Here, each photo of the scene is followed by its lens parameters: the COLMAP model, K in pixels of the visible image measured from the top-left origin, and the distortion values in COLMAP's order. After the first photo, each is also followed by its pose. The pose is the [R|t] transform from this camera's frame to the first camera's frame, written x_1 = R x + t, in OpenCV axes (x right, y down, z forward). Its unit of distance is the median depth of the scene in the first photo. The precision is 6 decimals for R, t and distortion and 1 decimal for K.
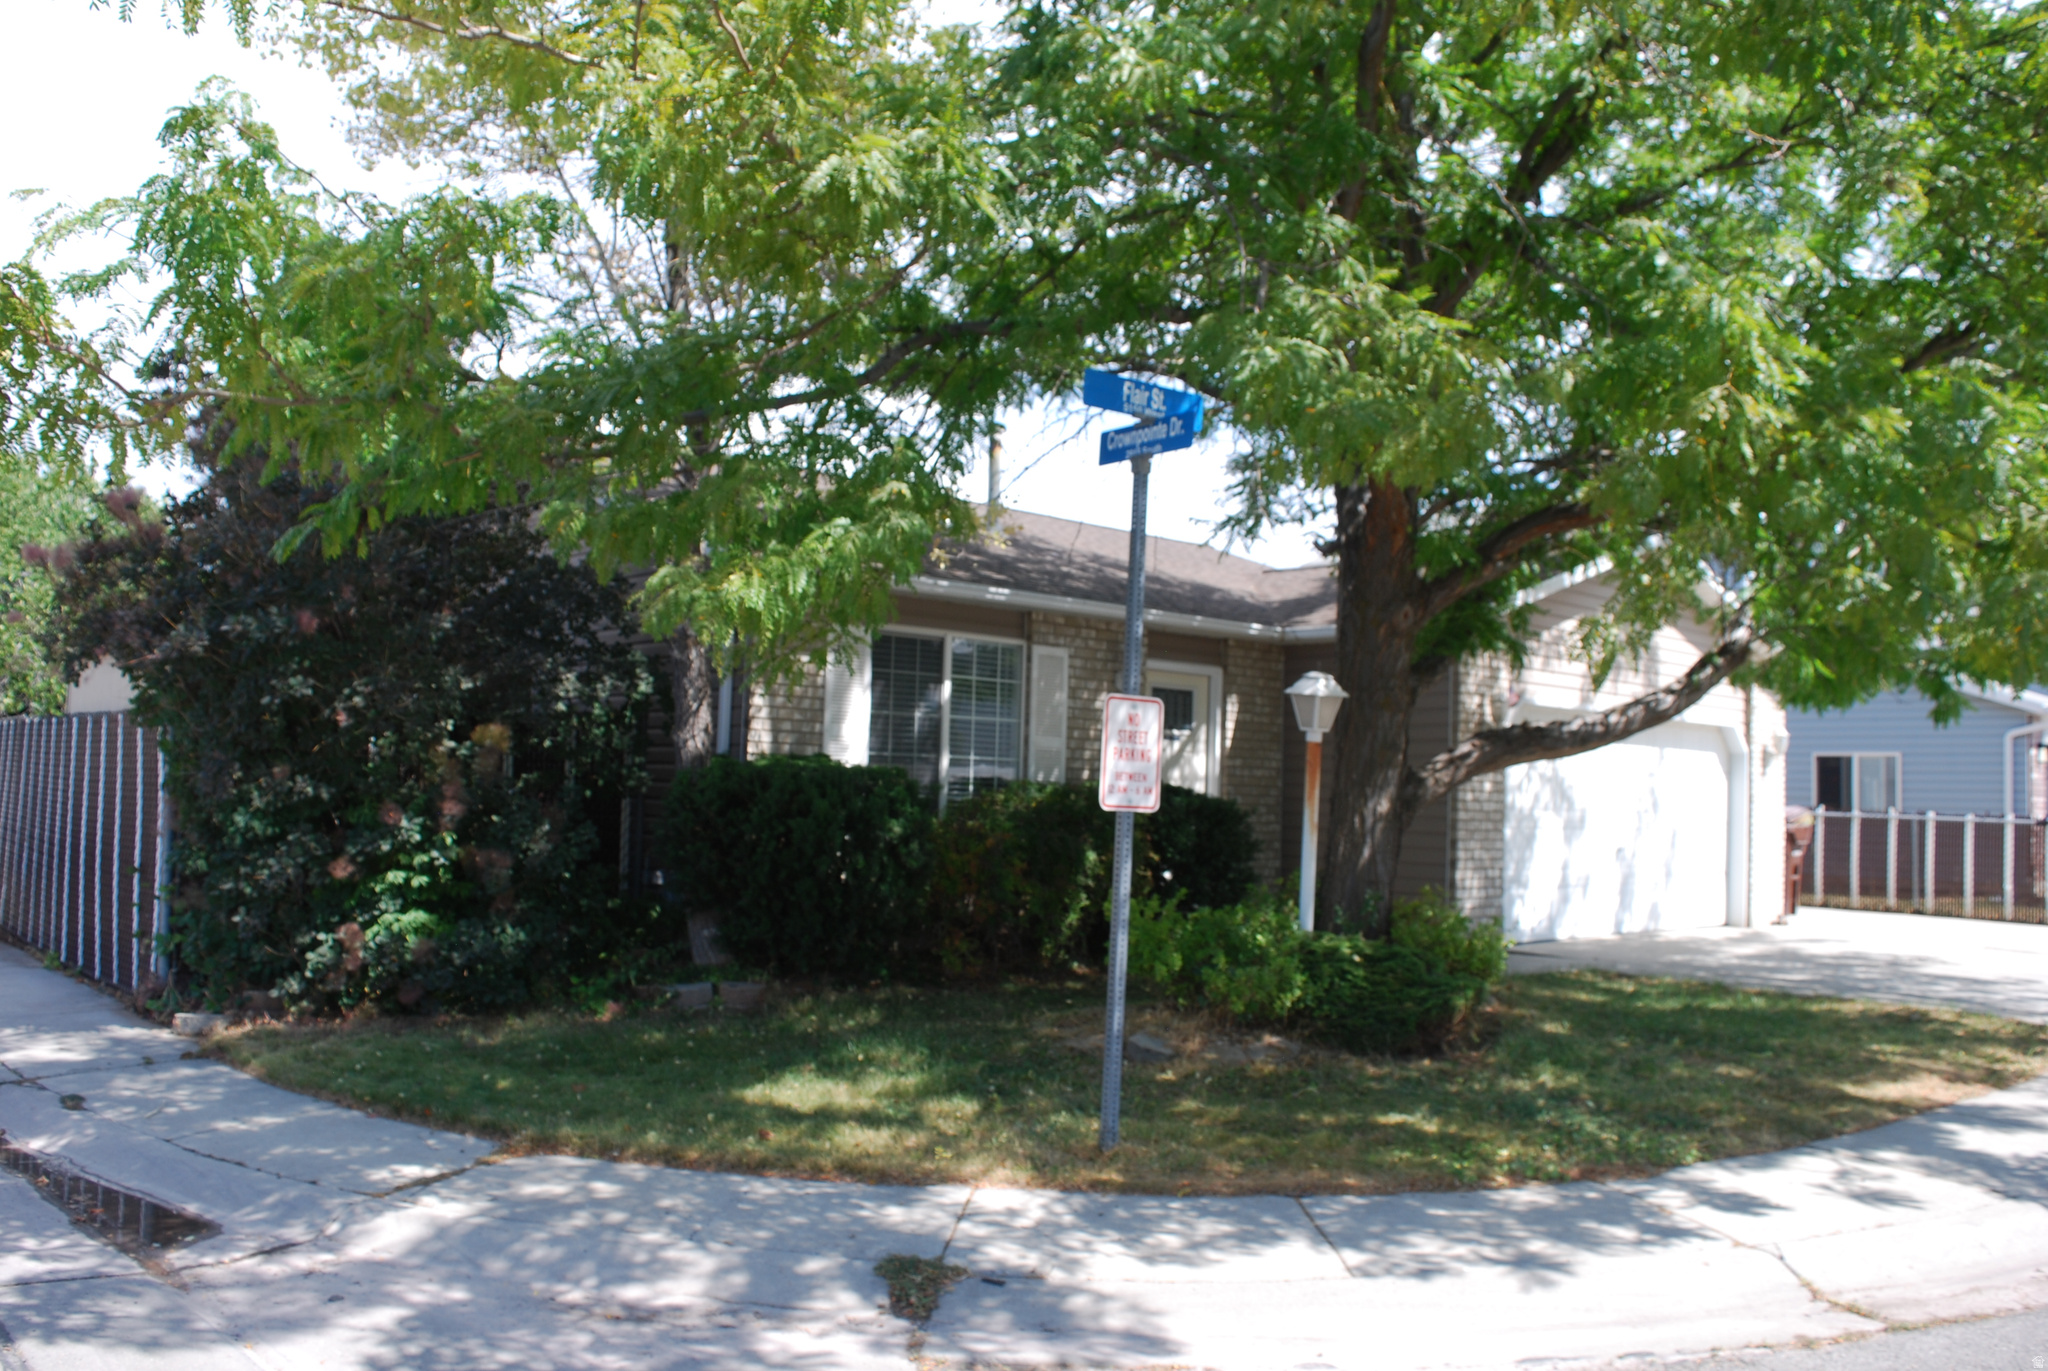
lens RADIAL K [[1651.0, 0, 1024.0], [0, 1651.0, 685.5], [0, 0, 1]] dist [-0.076295, 0.001435]
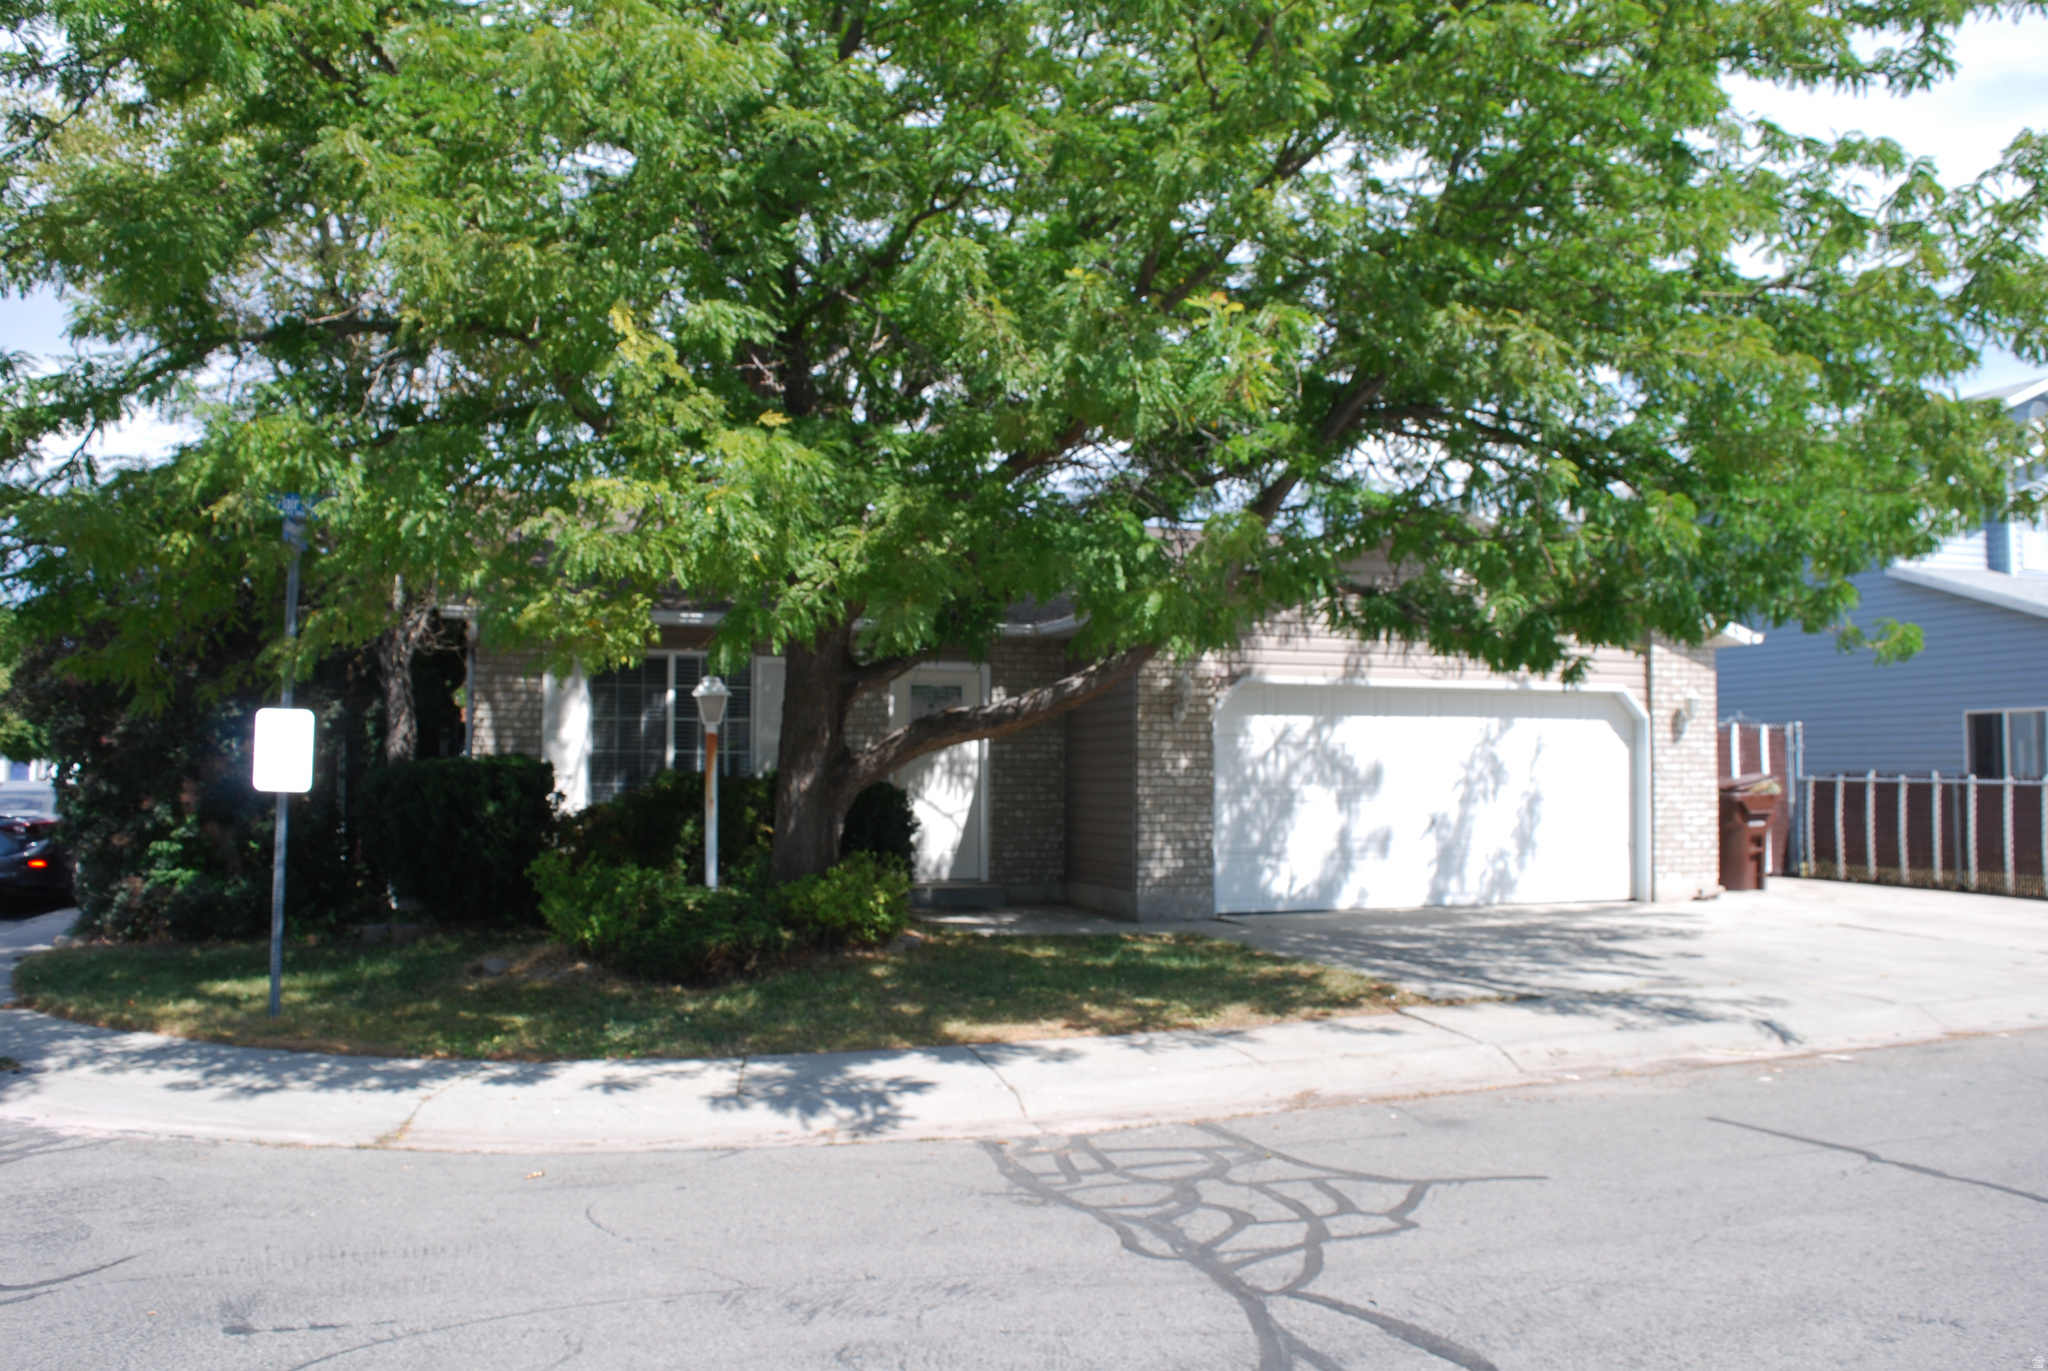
lens RADIAL K [[1651.0, 0, 1024.0], [0, 1651.0, 685.5], [0, 0, 1]] dist [-0.076295, 0.001435]
pose [[0.920497, -0.053916, -0.387012, 0.573434], [0.051185, 0.998538, -0.017368, 0.024017], [0.387382, -0.003822, 0.921911, -0.028606]]
